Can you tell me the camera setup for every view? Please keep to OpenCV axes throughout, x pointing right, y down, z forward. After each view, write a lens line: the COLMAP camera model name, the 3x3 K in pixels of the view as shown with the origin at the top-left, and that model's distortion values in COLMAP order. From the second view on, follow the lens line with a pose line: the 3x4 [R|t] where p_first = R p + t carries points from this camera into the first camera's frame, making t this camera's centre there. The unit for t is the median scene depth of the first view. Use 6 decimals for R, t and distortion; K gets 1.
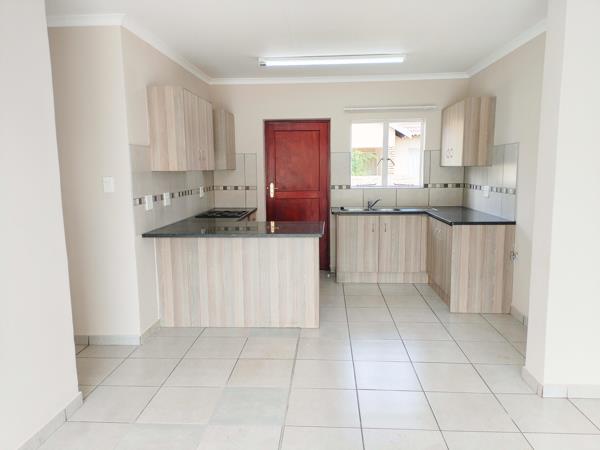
lens RADIAL K [[446.4, 0, 300.0], [0, 446.4, 225.0], [0, 0, 1]] dist [0.083850, -0.117520]
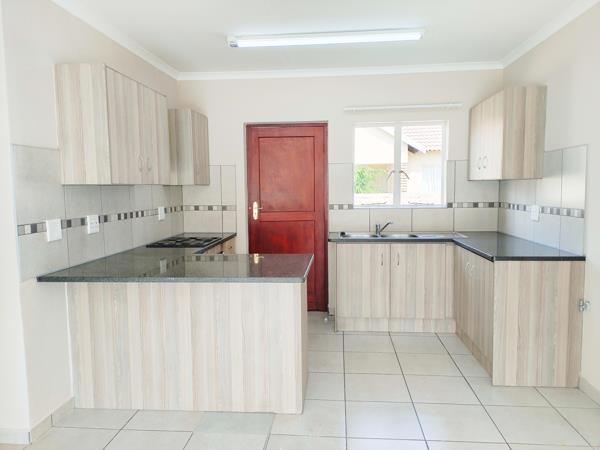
lens RADIAL K [[446.4, 0, 300.0], [0, 446.4, 225.0], [0, 0, 1]] dist [0.083850, -0.117520]
pose [[0.999641, 0.000205, -0.026807, 0.044544], [-0.001357, 0.999076, -0.042968, -0.020840], [0.026774, 0.042989, 0.998717, 0.235111]]
